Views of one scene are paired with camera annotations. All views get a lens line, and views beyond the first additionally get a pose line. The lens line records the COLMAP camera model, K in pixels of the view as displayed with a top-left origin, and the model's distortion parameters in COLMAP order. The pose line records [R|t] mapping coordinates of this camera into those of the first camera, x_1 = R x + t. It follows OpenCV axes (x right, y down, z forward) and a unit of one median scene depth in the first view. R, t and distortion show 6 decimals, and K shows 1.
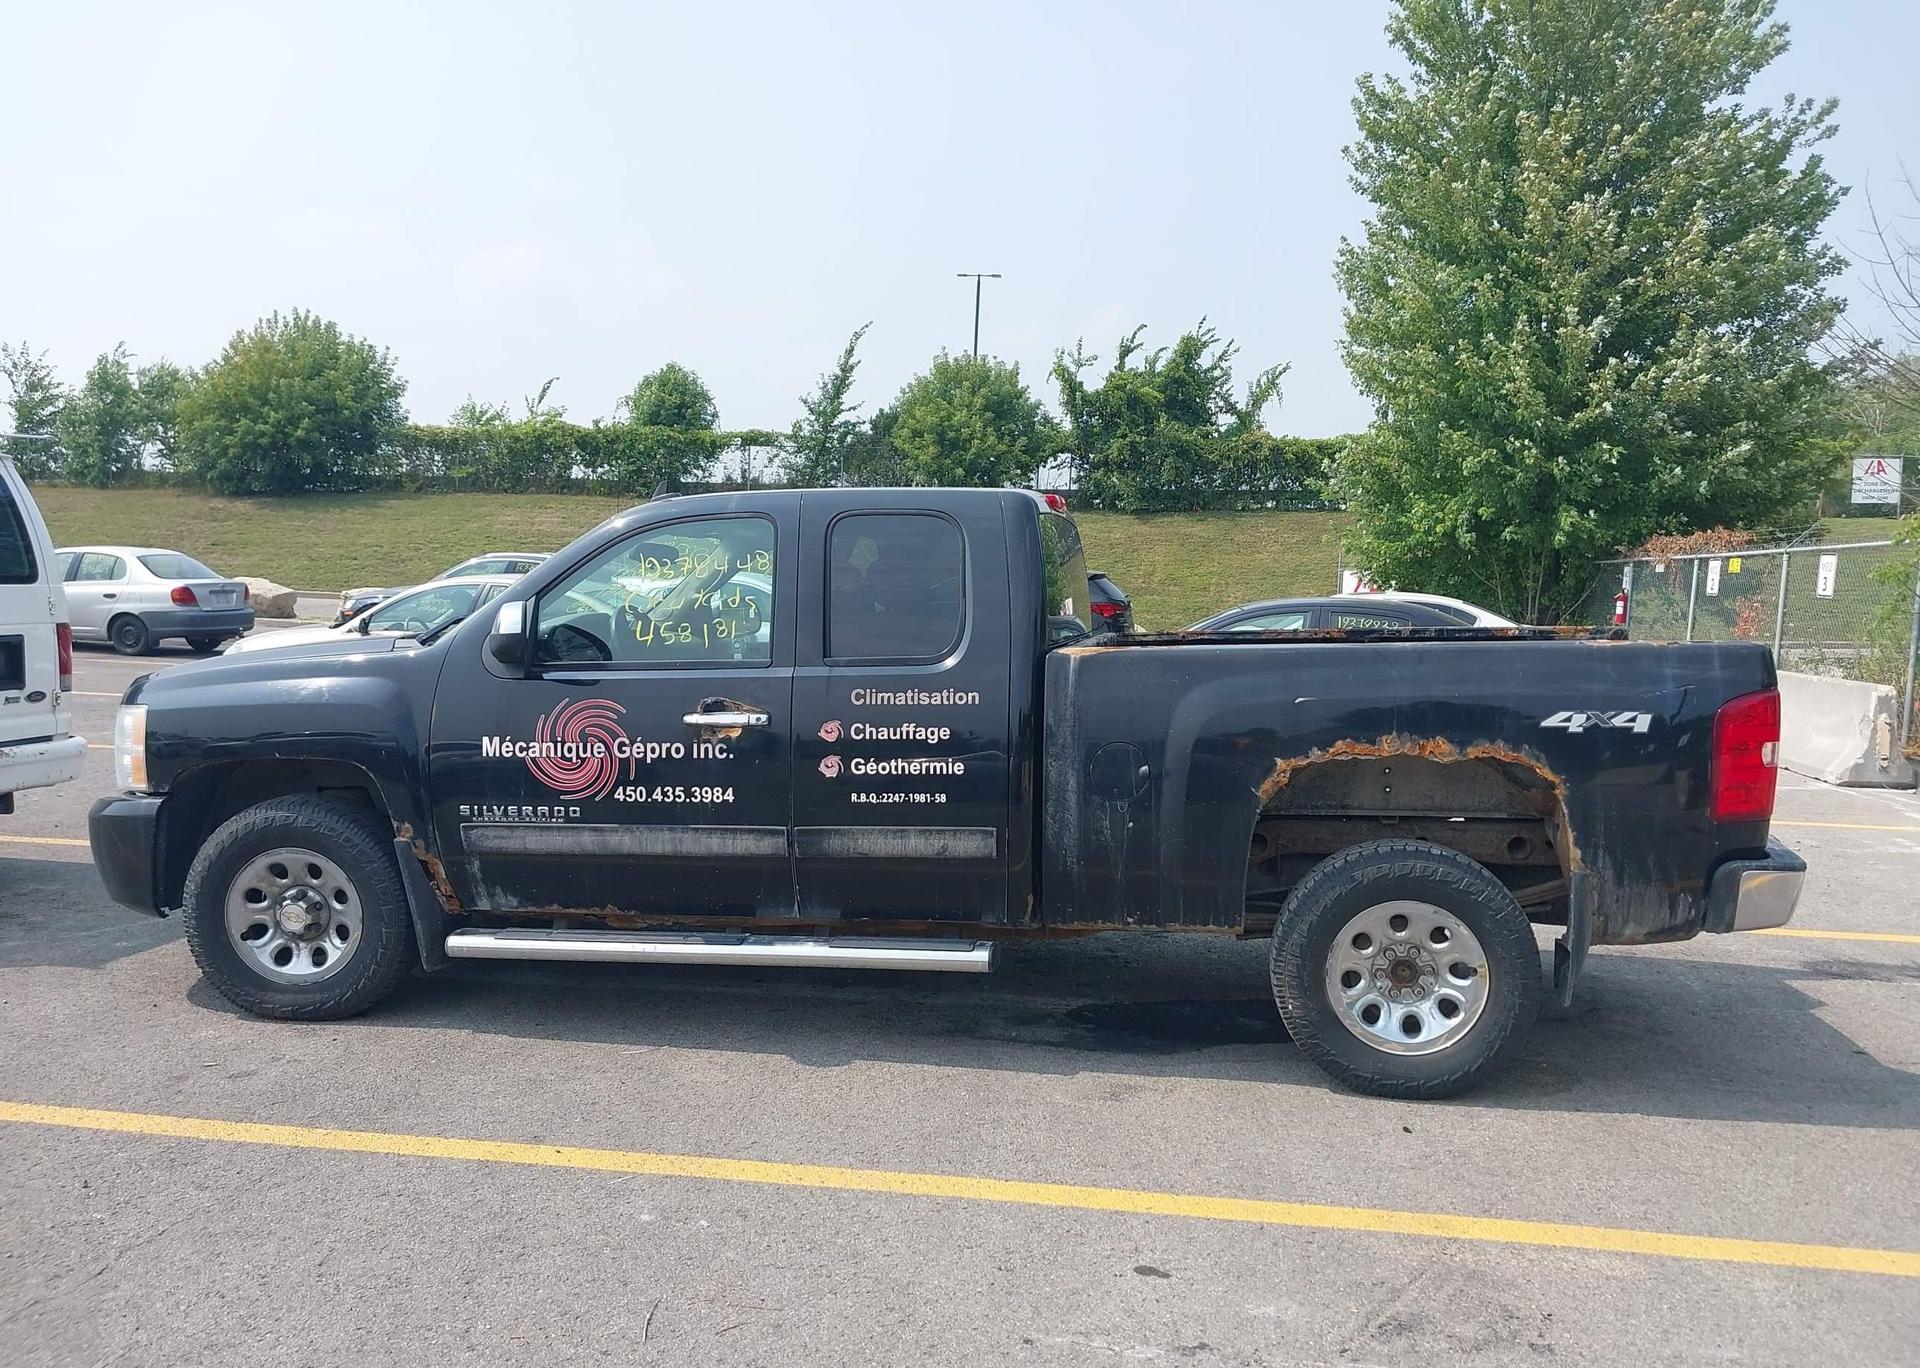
lens RADIAL K [[1487.4, 0, 966.1], [0, 1487.4, 680.8], [0, 0, 1]] dist [0.136601, -0.278685]
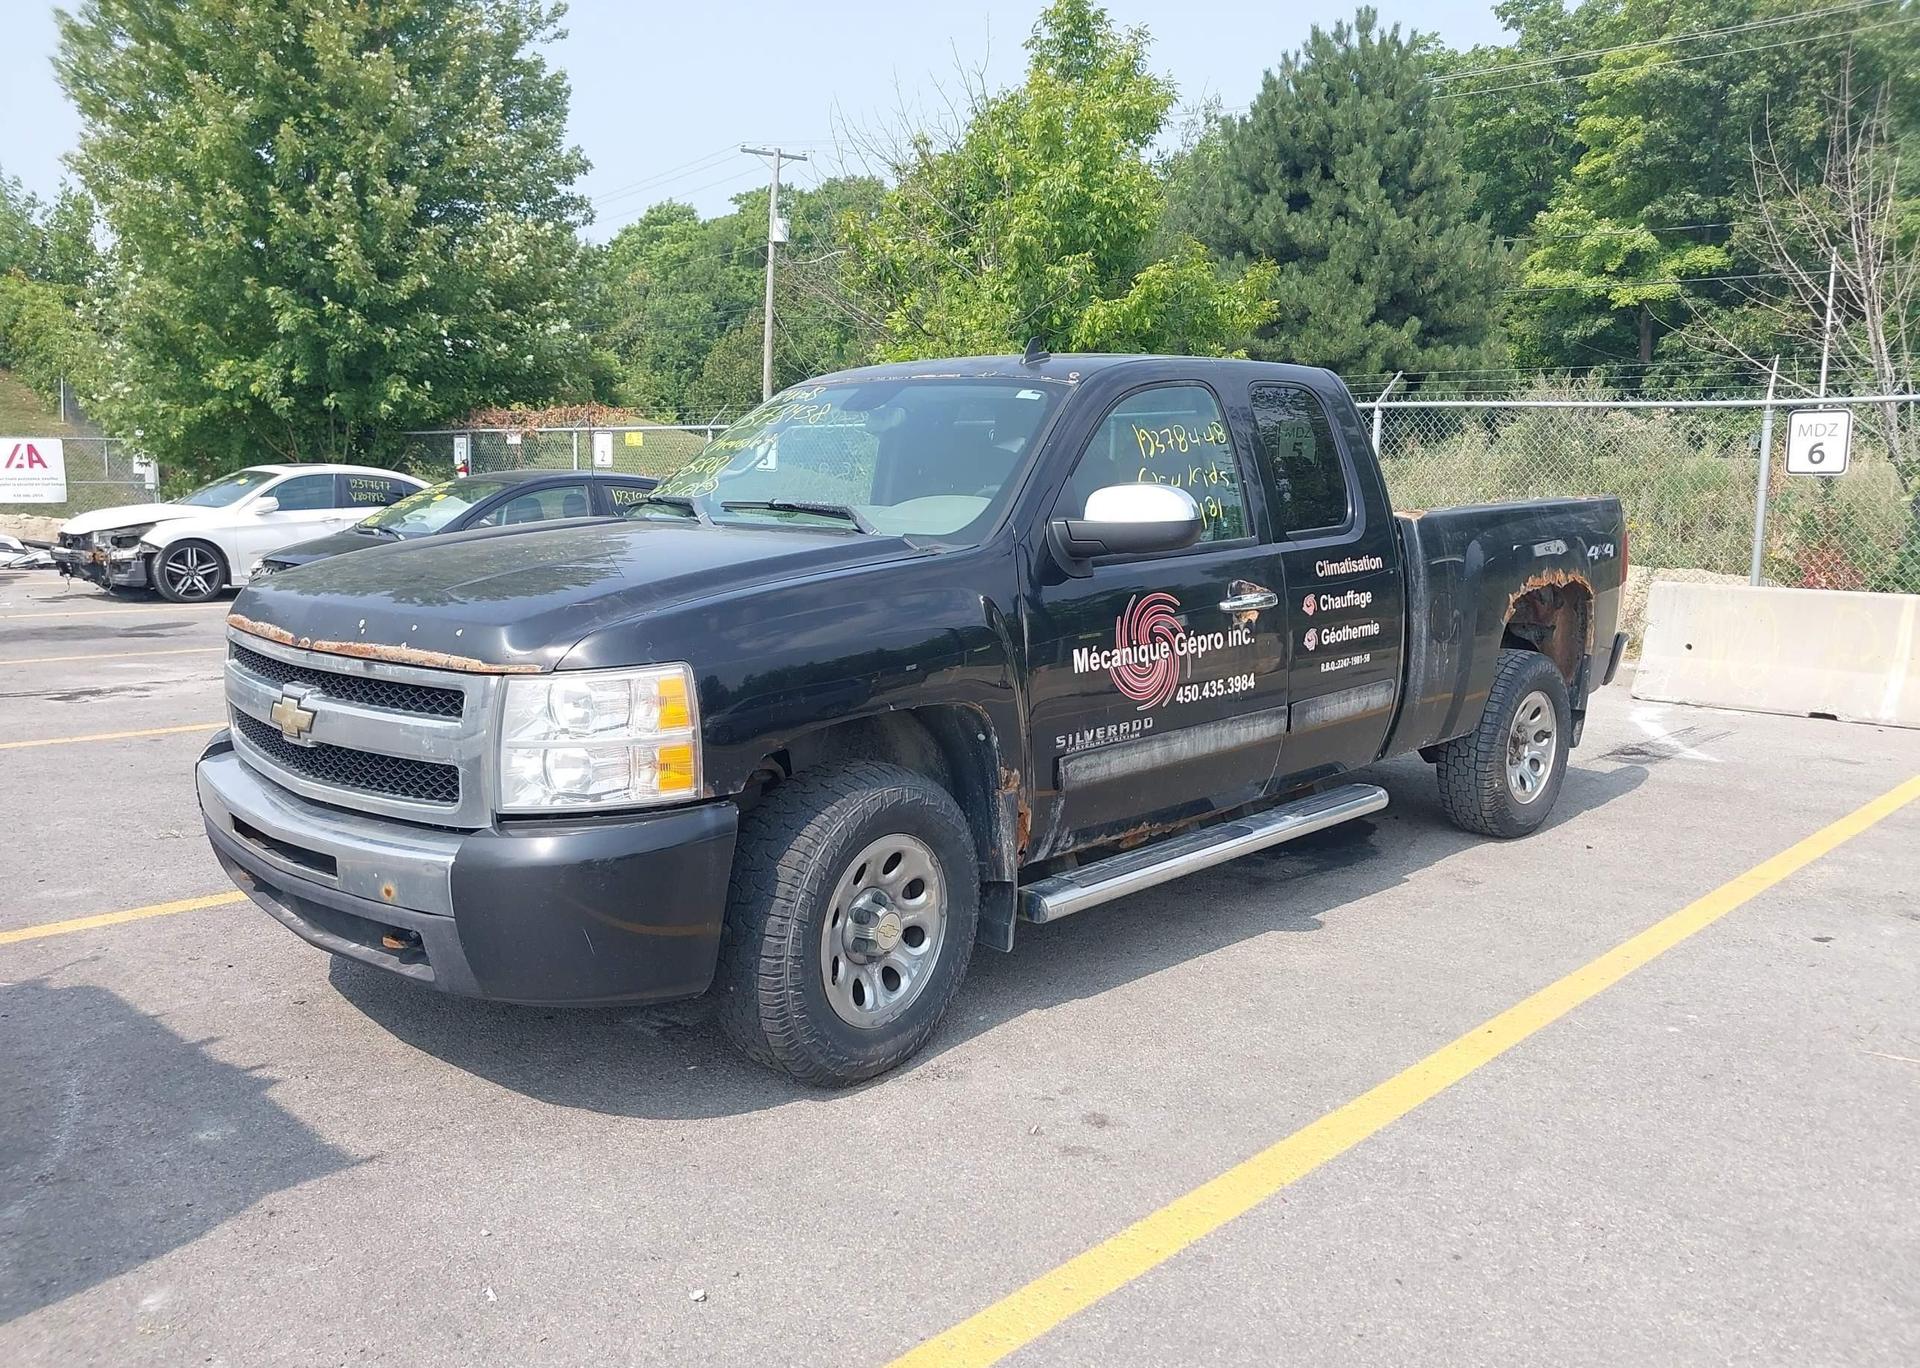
lens RADIAL K [[1529.5, 0, 973.7], [0, 1529.5, 646.2], [0, 0, 1]] dist [0.014040, 0.000435]
pose [[0.569772, -0.103761, 0.815226, -1.046224], [0.054499, 0.994584, 0.088499, -0.041884], [-0.819994, -0.005995, 0.572341, 0.578004]]
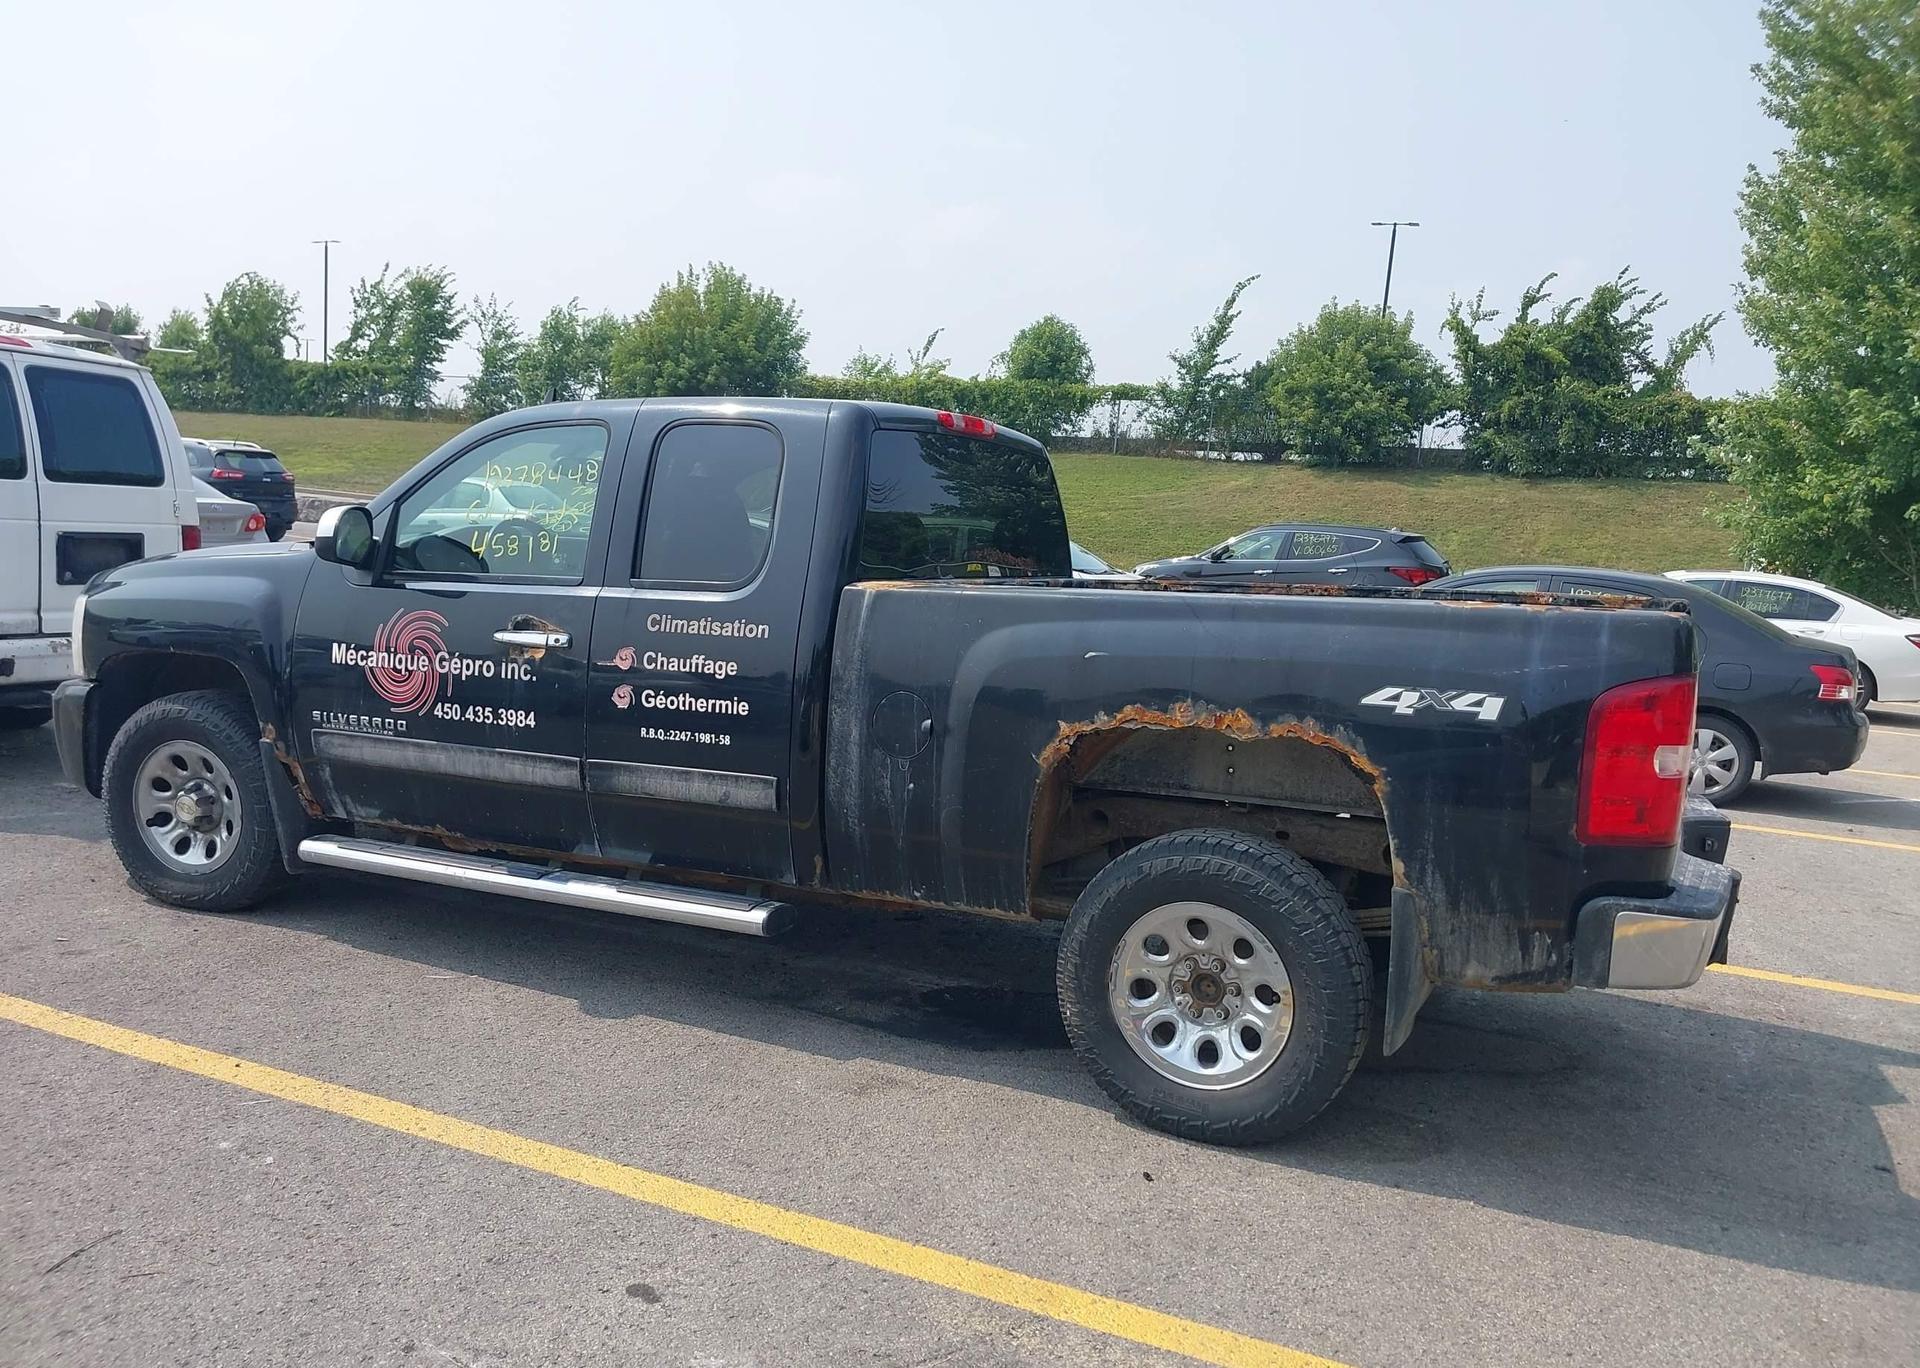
lens RADIAL K [[1482.1, 0, 980.1], [0, 1482.1, 686.8], [0, 0, 1]] dist [0.086472, -0.122230]
pose [[0.964080, 0.068102, -0.256732, 0.348865], [-0.060011, 0.997427, 0.039229, 0.002088], [0.258743, -0.022413, 0.965686, 0.165041]]
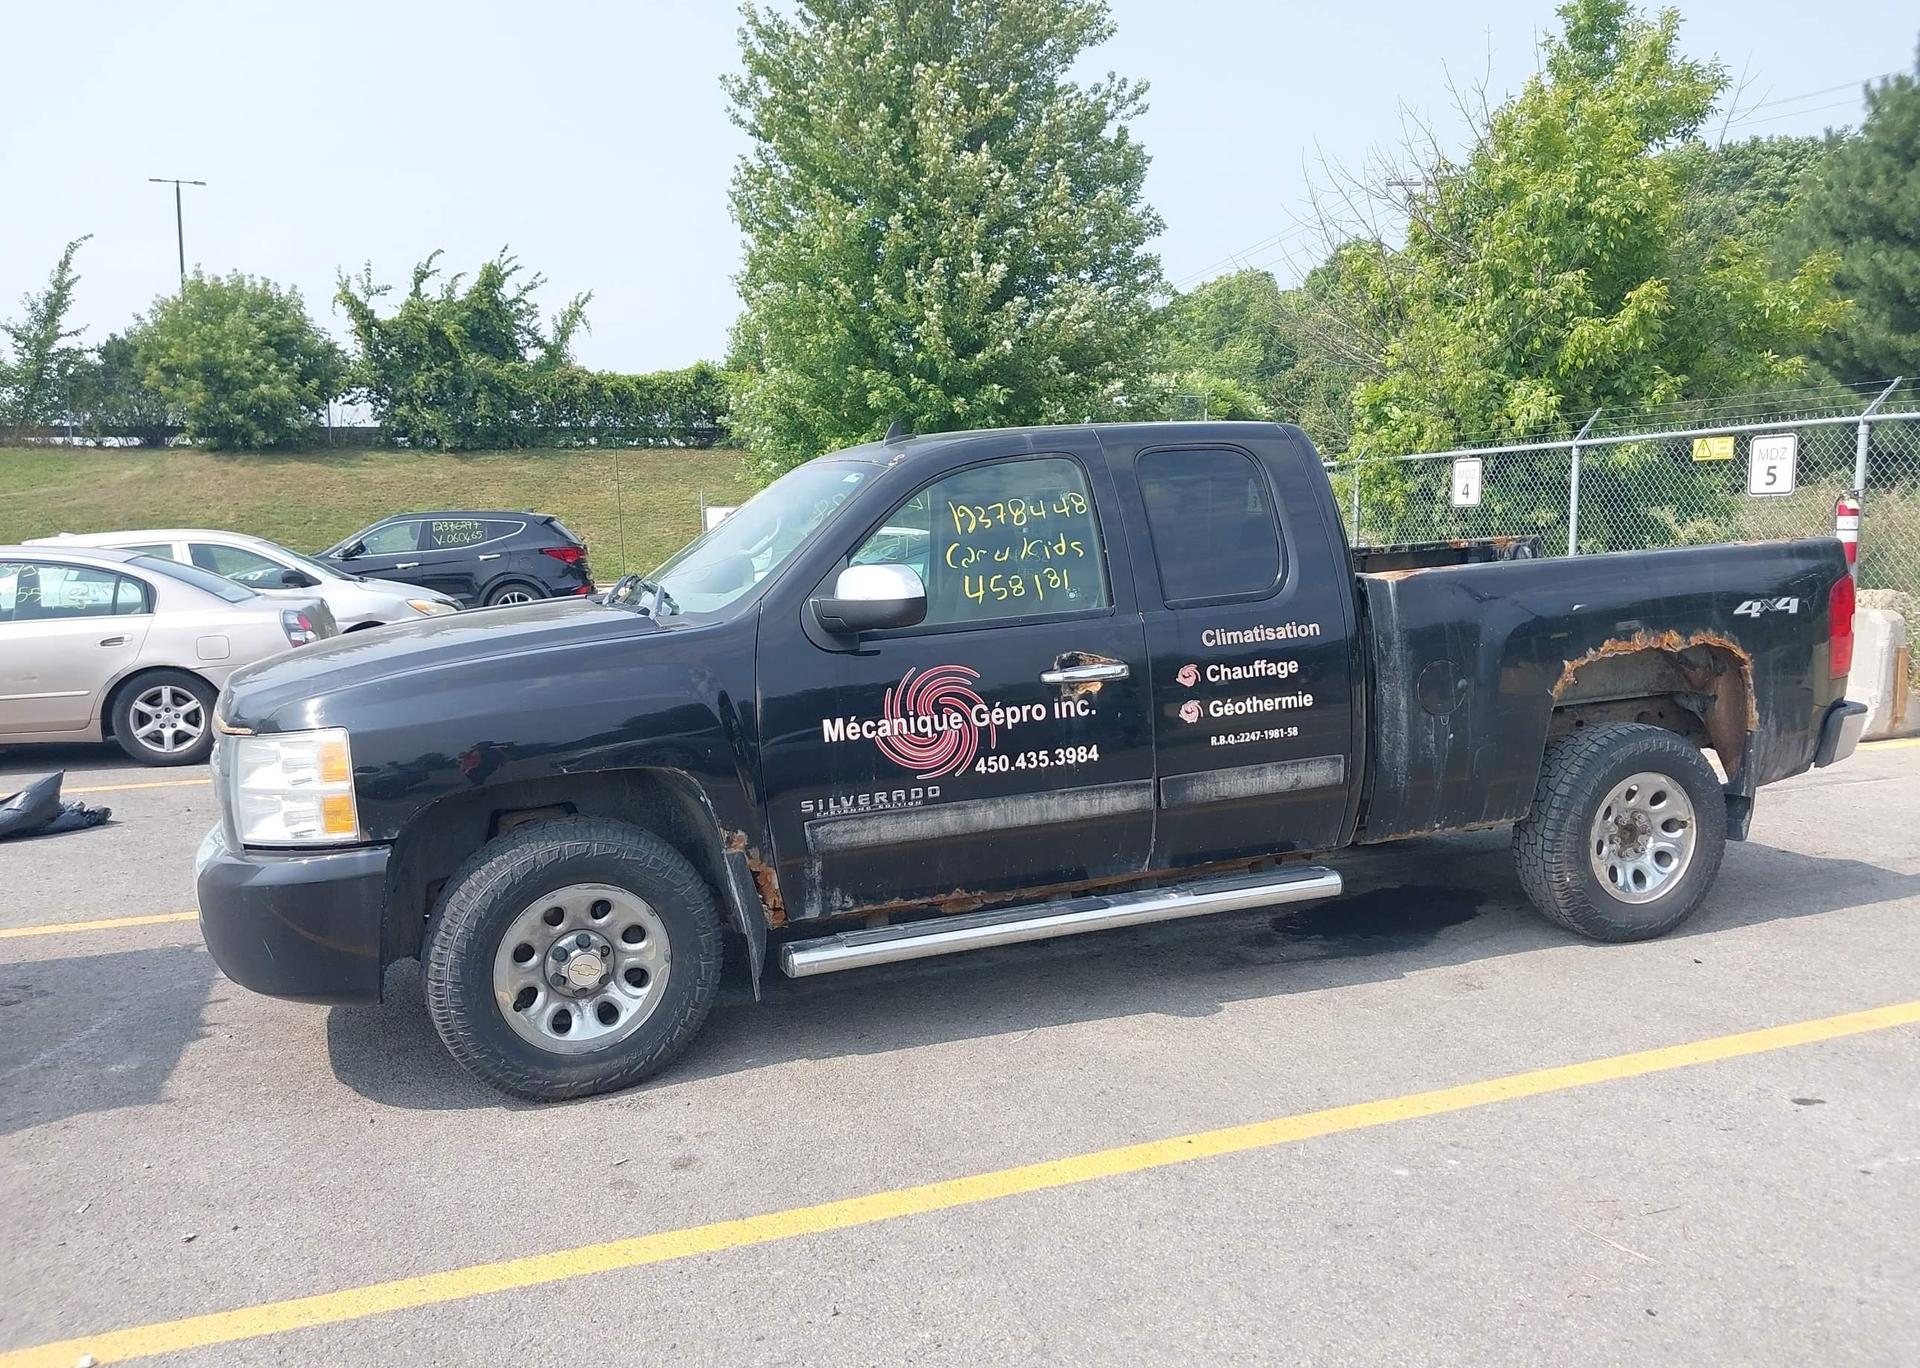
lens RADIAL K [[1511.6, 0, 964.3], [0, 1511.6, 630.9], [0, 0, 1]] dist [0.071171, -0.121506]
pose [[0.875131, -0.078051, 0.477550, -0.674990], [0.074414, 0.996874, 0.026564, -0.031998], [-0.478130, 0.012290, 0.878203, 0.193711]]
